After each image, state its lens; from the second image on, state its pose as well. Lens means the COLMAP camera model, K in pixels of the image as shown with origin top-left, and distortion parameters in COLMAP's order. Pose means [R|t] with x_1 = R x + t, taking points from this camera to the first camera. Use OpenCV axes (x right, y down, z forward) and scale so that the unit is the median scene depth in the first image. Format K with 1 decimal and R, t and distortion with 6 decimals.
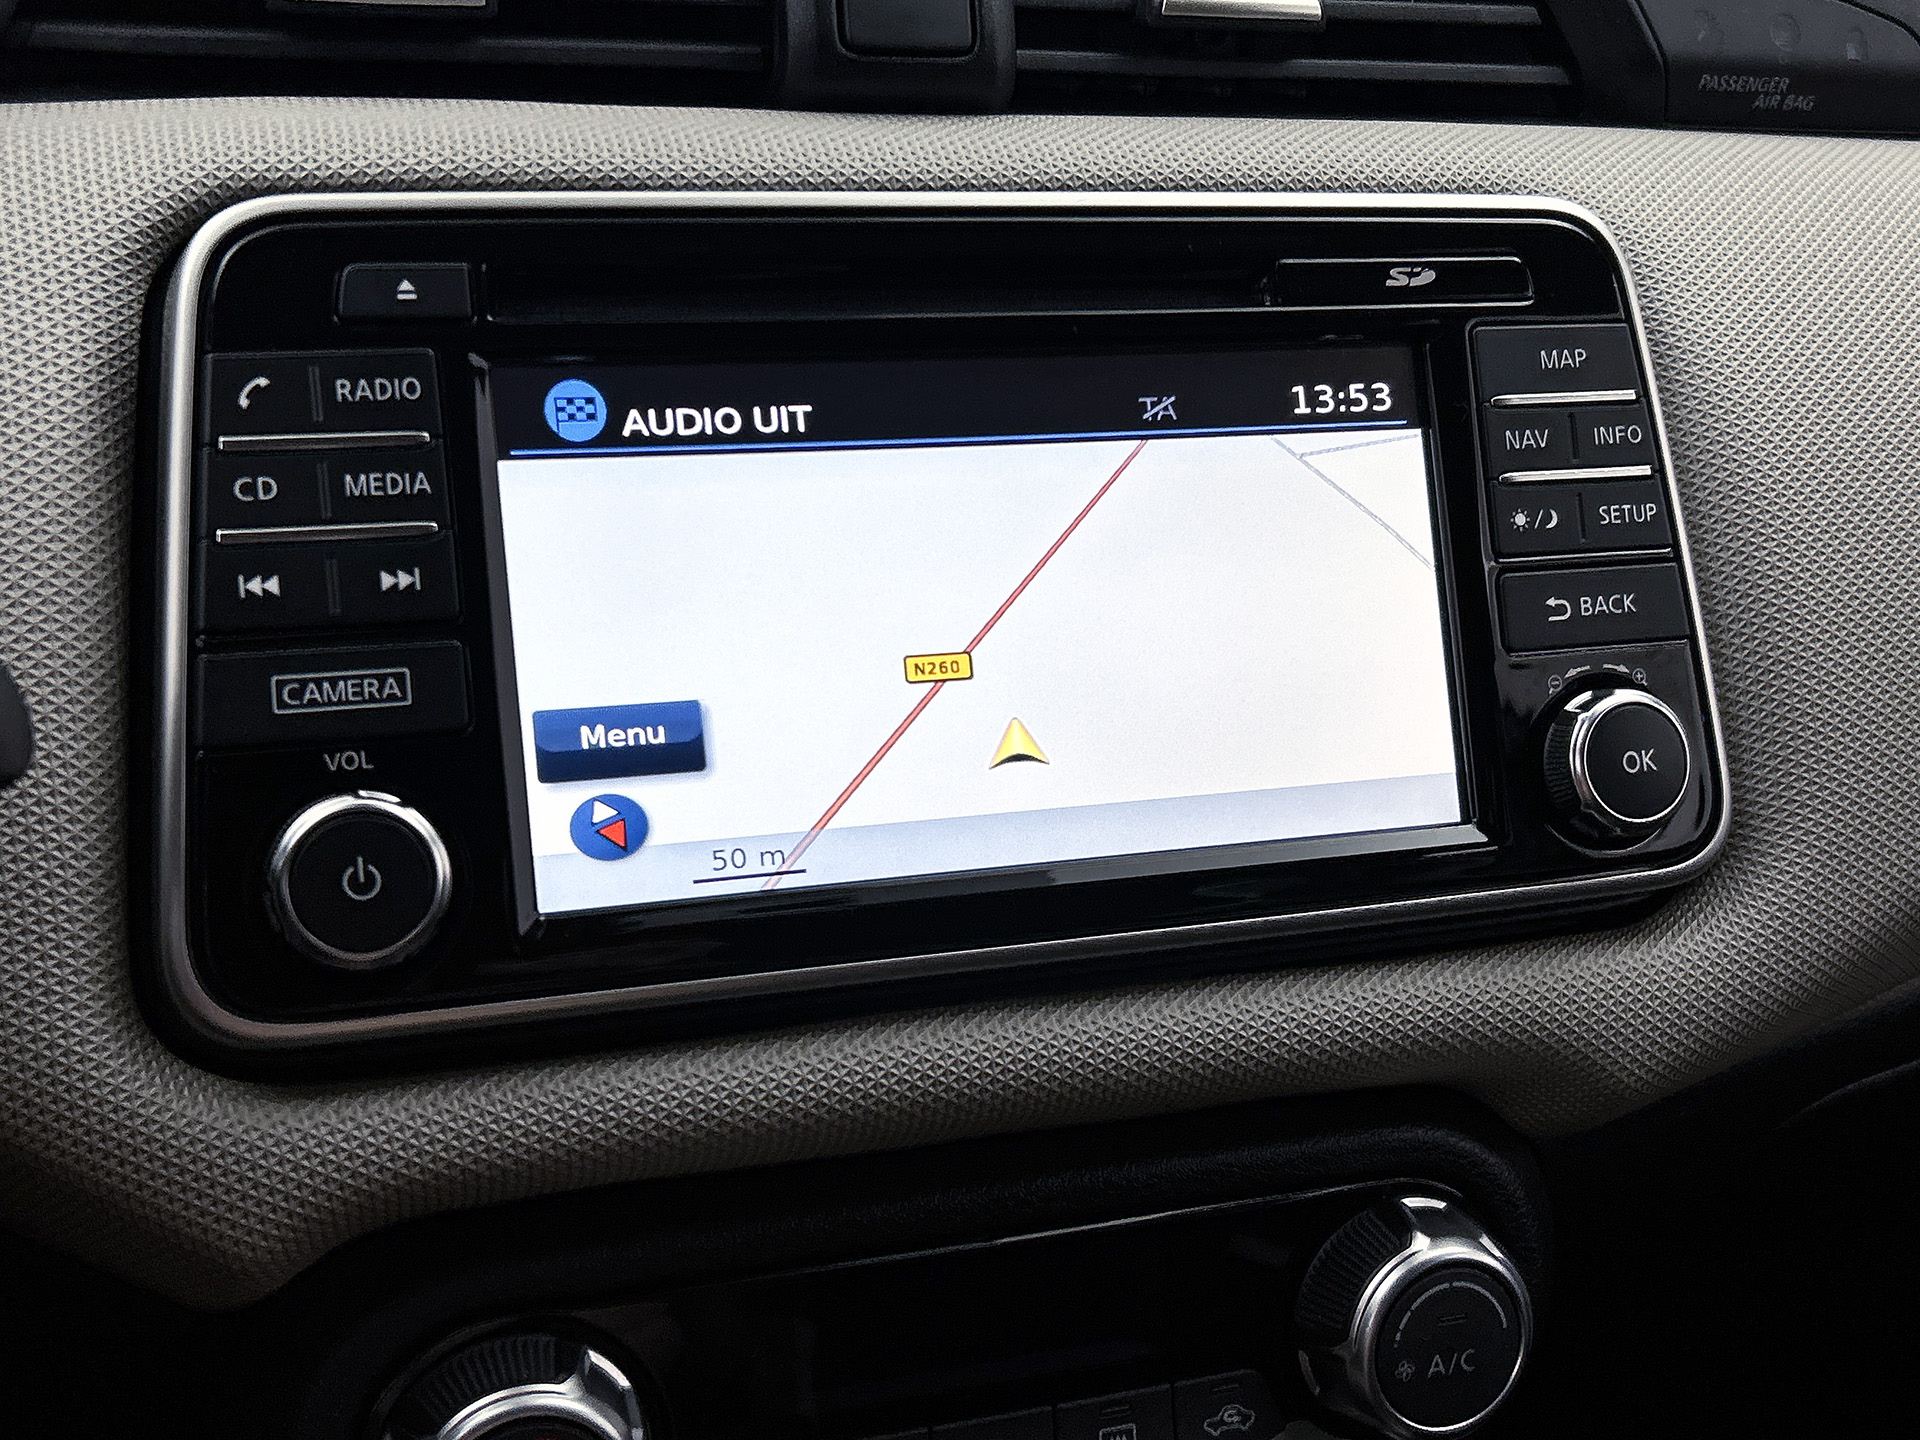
lens RADIAL K [[2165.7, 0, 939.9], [0, 2165.7, 739.3], [0, 0, 1]] dist [0.052626, -0.230306]
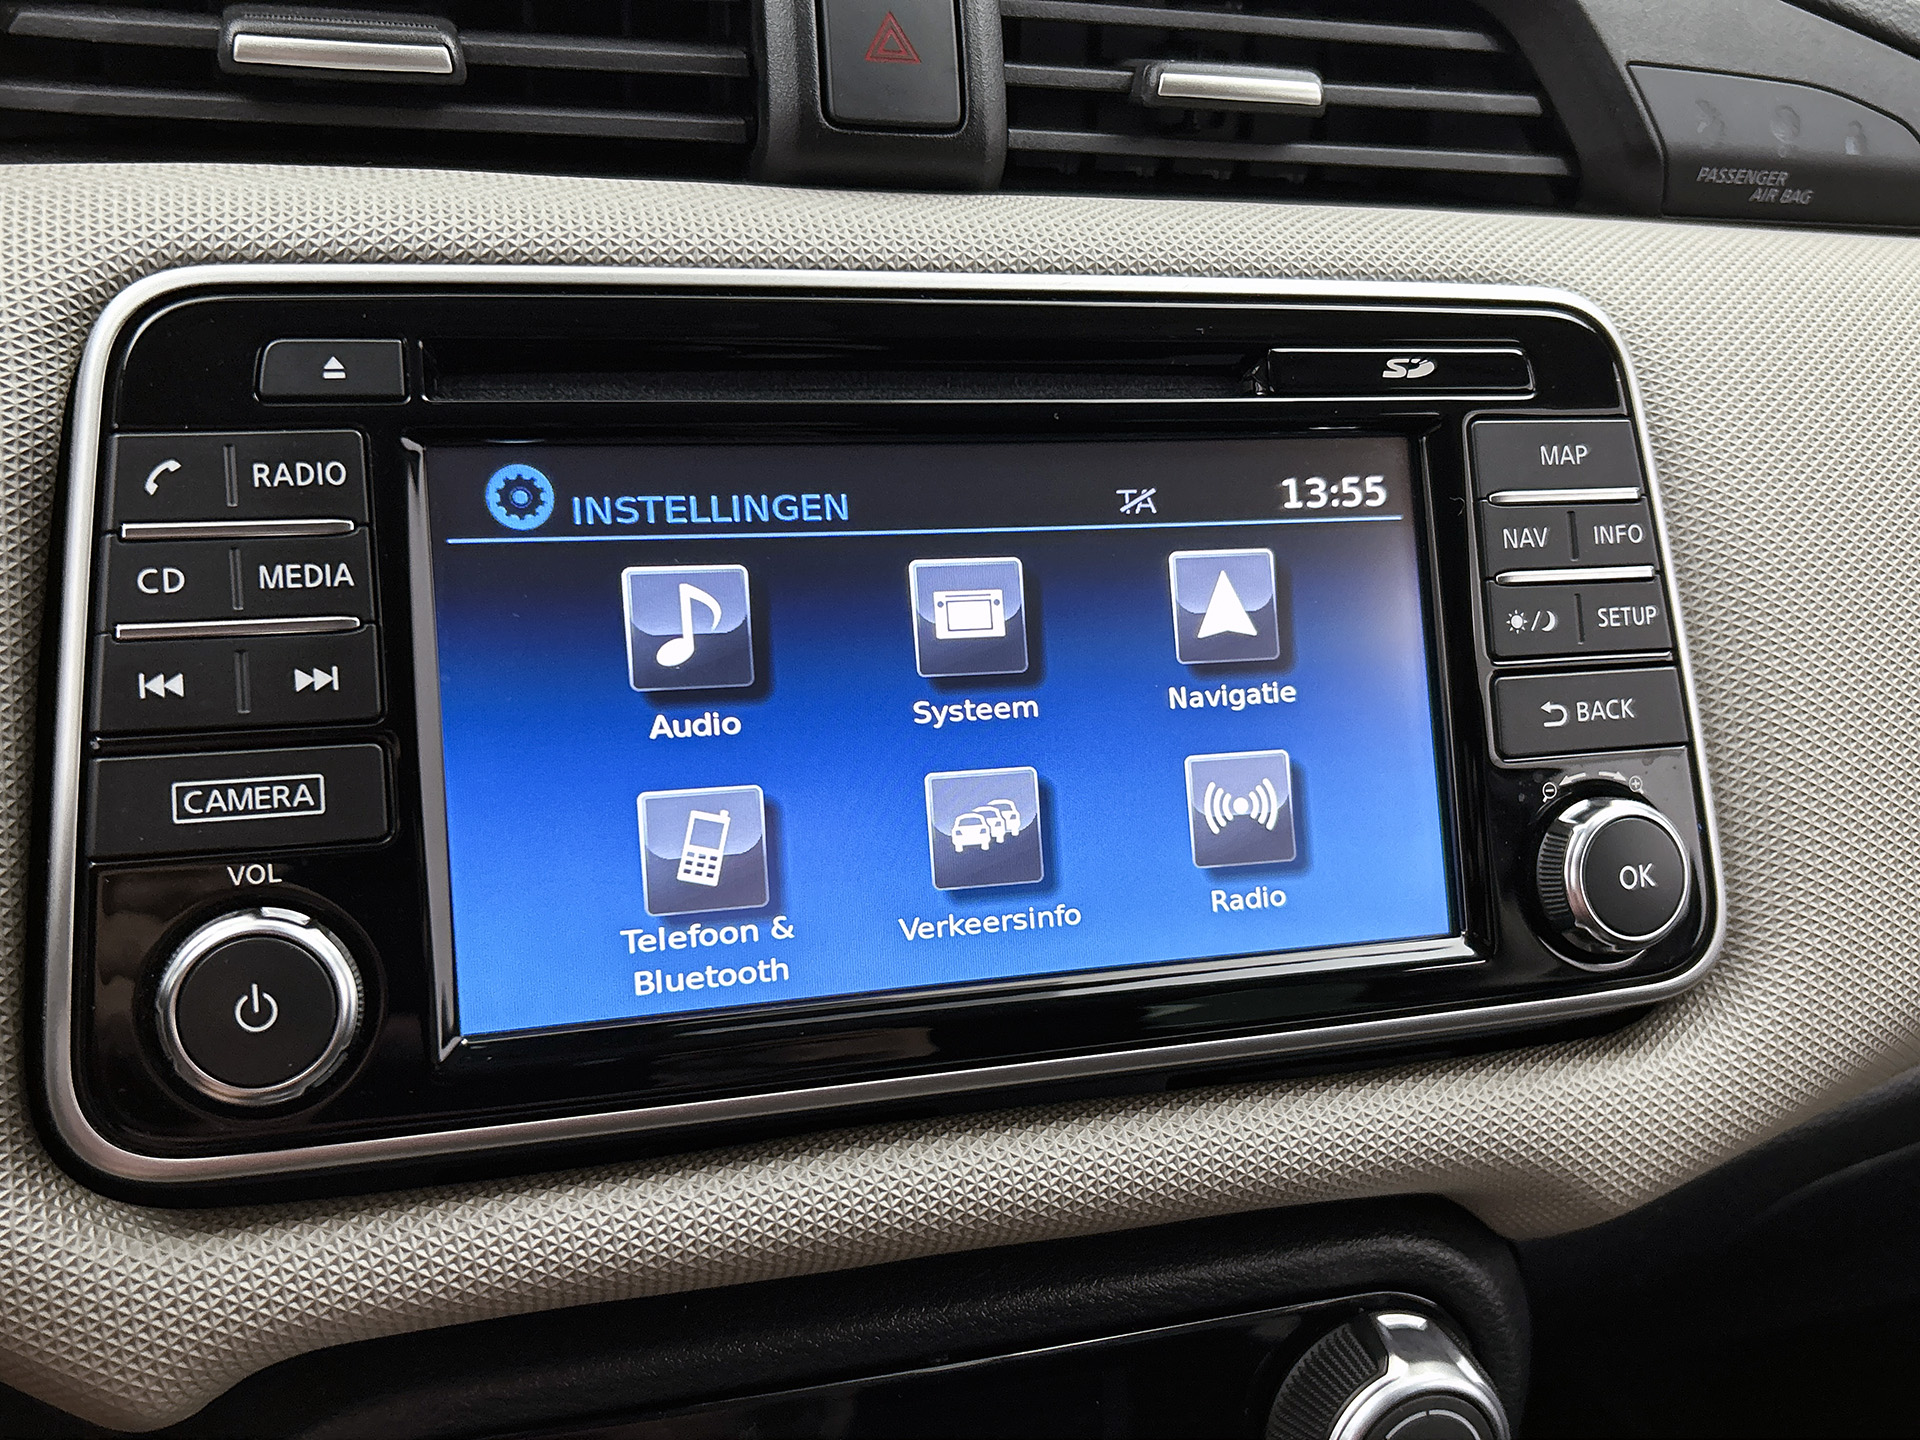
lens RADIAL K [[1808.7, 0, 960.0], [0, 1808.7, 720.0], [0, 0, 1]] dist [-0.002619, -0.056593]
pose [[0.999649, 0.021127, -0.016003, 0.033782], [-0.021158, 0.999775, -0.001781, -0.051318], [0.015962, 0.002119, 0.999870, 0.195184]]
